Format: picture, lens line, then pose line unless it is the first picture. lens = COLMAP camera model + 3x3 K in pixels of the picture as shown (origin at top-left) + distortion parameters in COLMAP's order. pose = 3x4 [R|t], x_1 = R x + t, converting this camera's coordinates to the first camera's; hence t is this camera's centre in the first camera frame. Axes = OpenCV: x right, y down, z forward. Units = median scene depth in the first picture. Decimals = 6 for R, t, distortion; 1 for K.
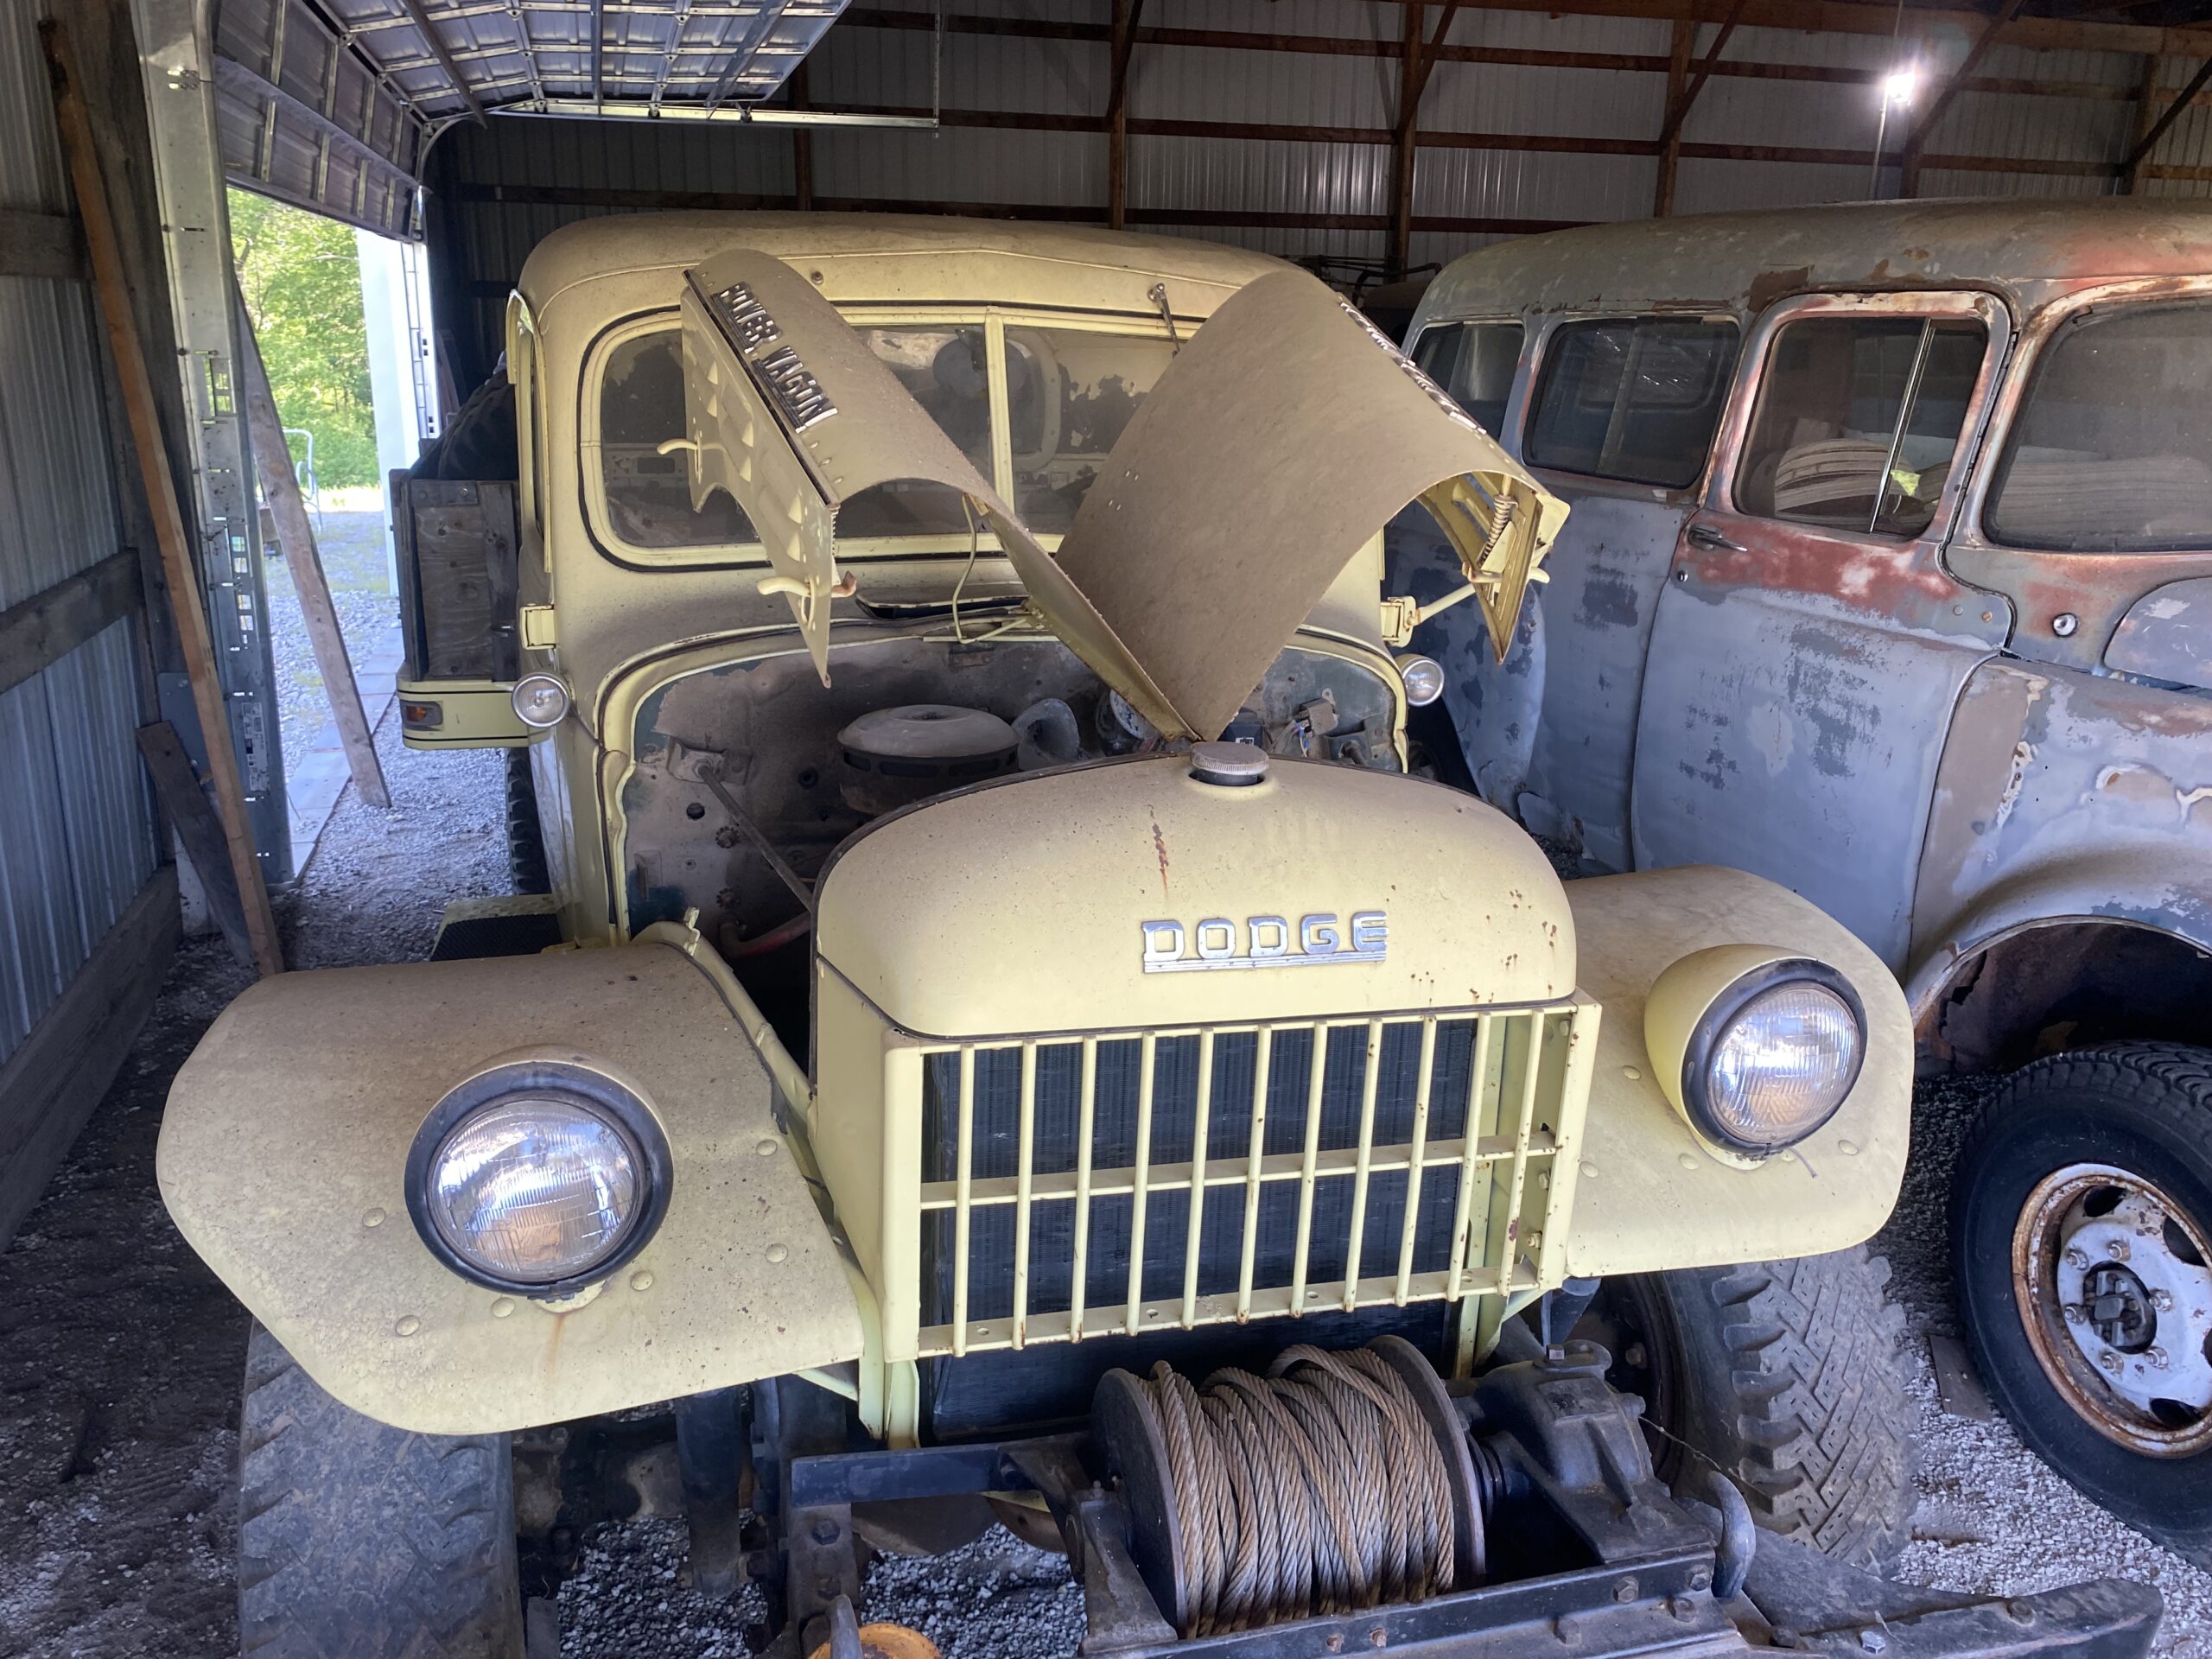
lens RADIAL K [[1693.4, 0, 1101.8], [0, 1693.4, 826.4], [0, 0, 1]] dist [0.022067, -0.013779]
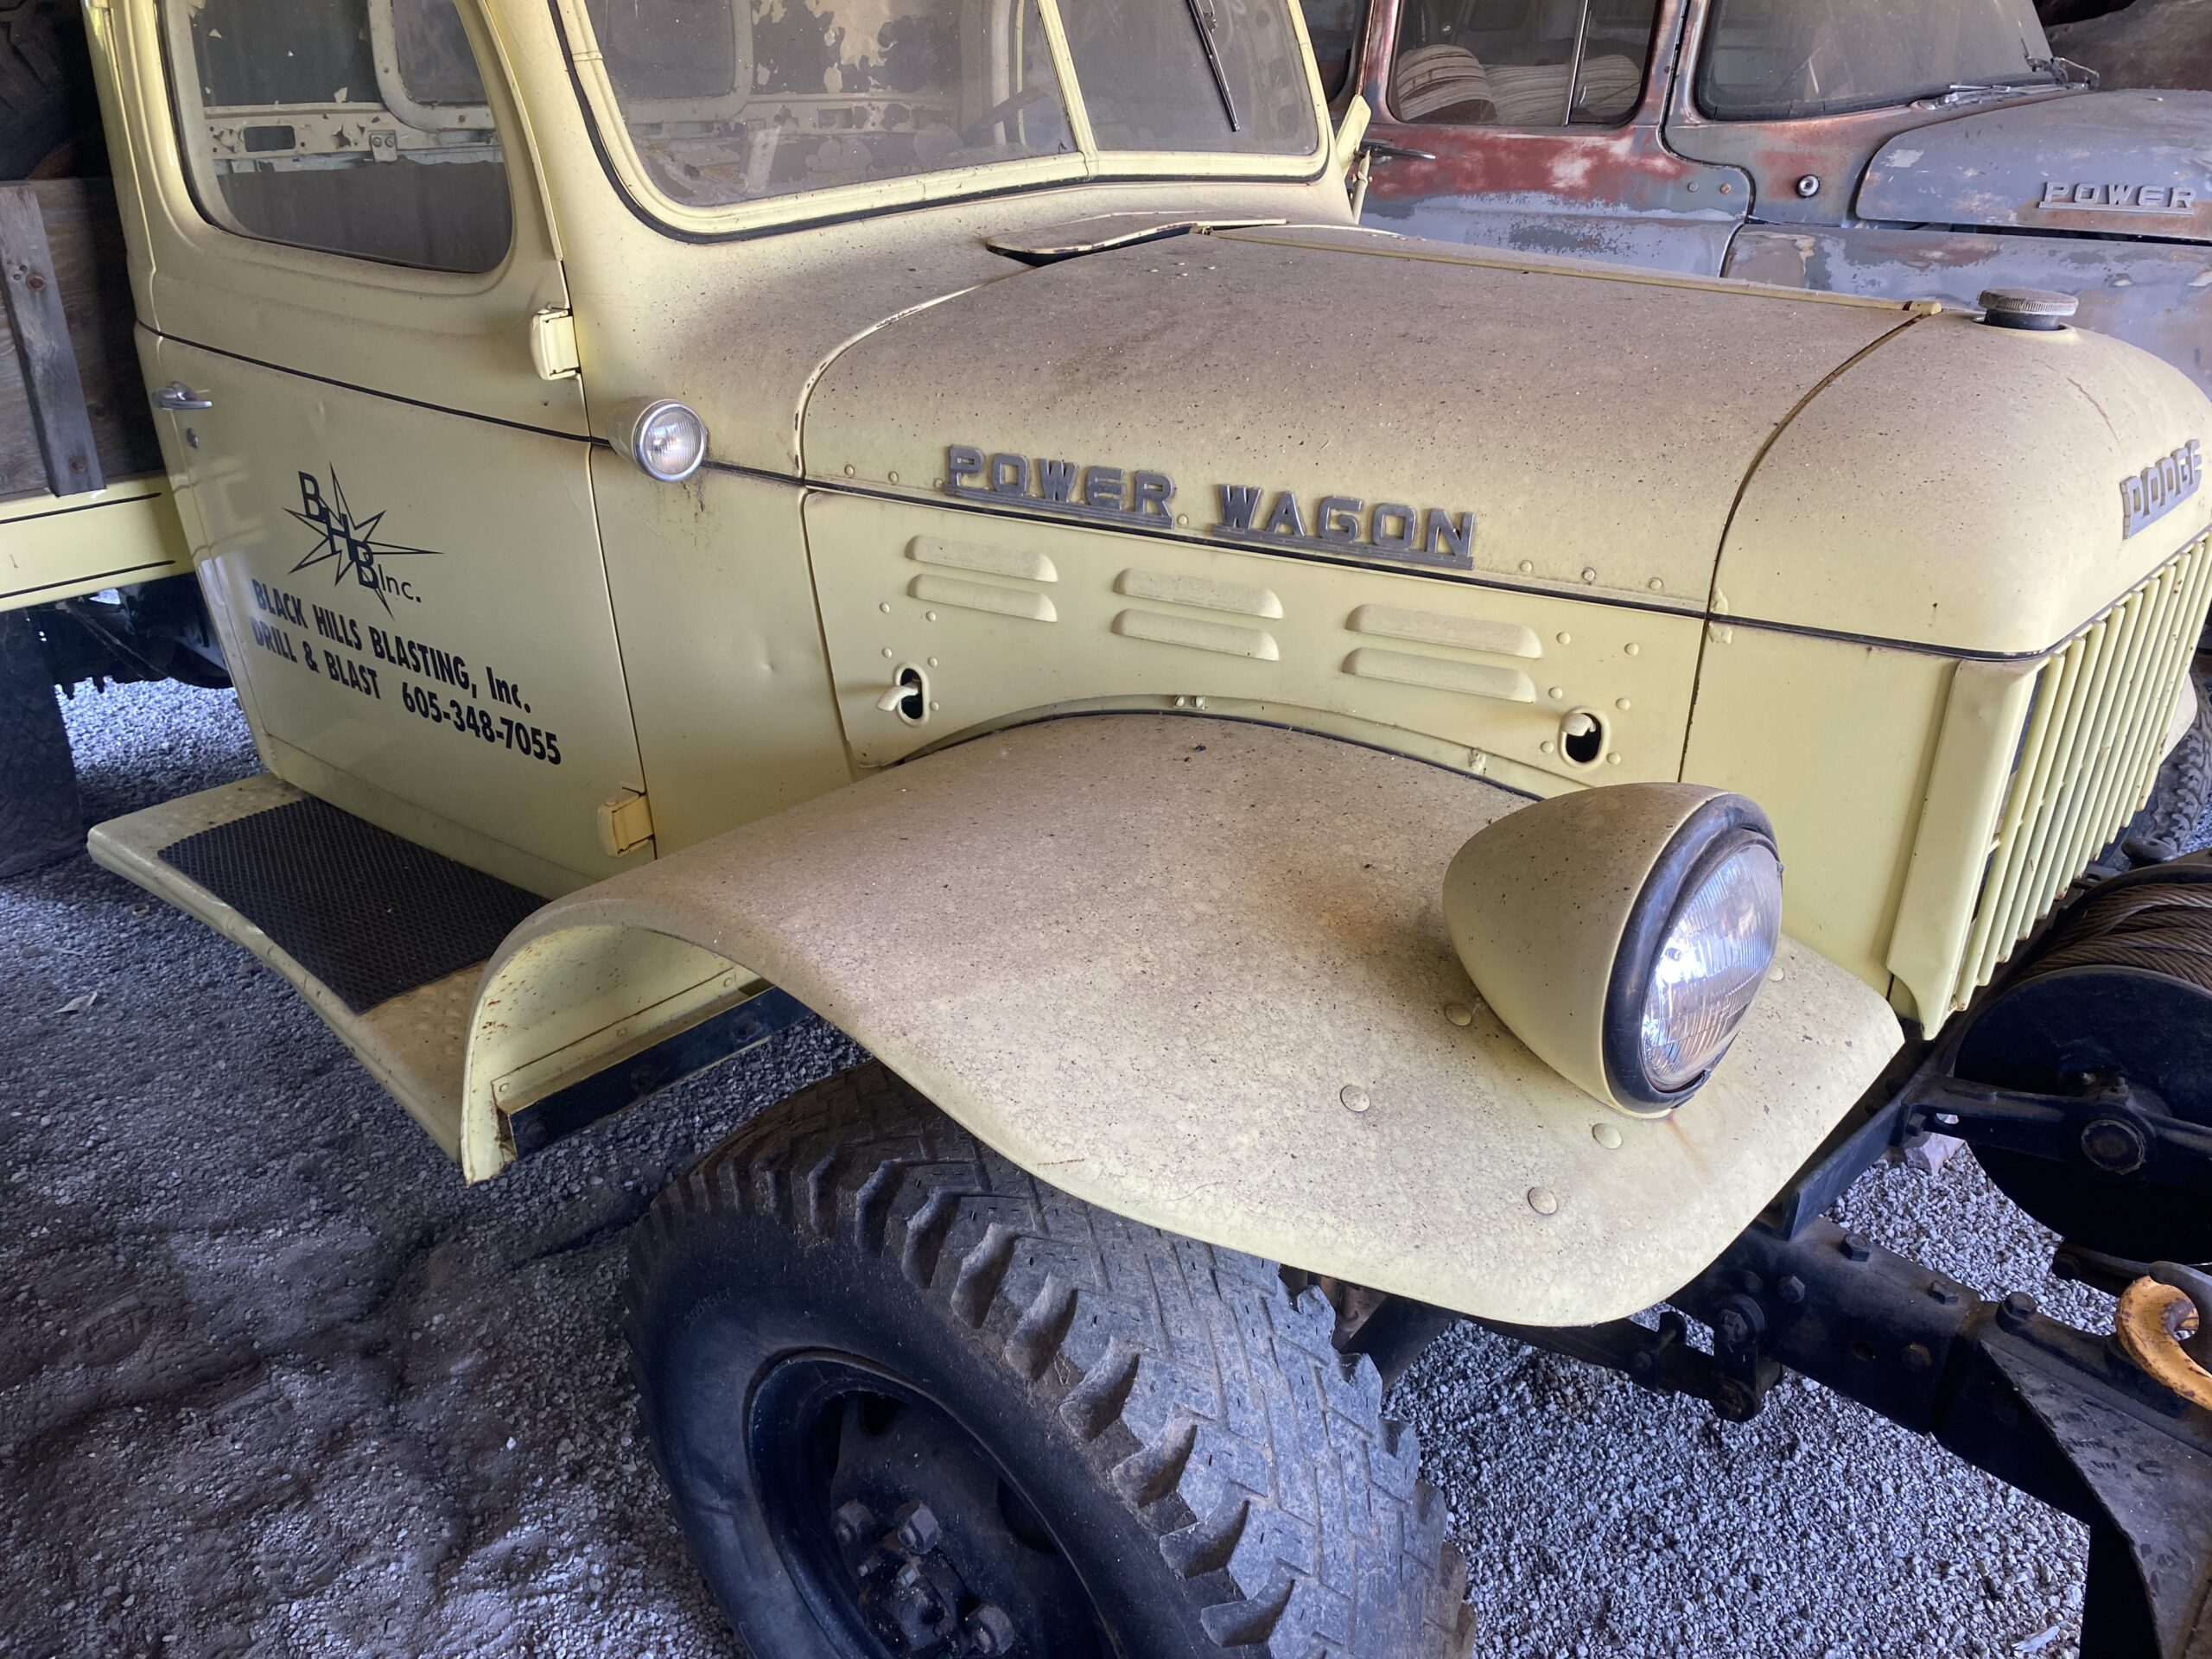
lens RADIAL K [[1683.7, 0, 1106.0], [0, 1683.7, 829.5], [0, 0, 1]] dist [0.018462, -0.013935]
pose [[0.835112, -0.263245, 0.483001, -0.446894], [0.183923, 0.961146, 0.205840, -0.024564], [-0.518421, -0.083064, 0.851082, 0.249065]]
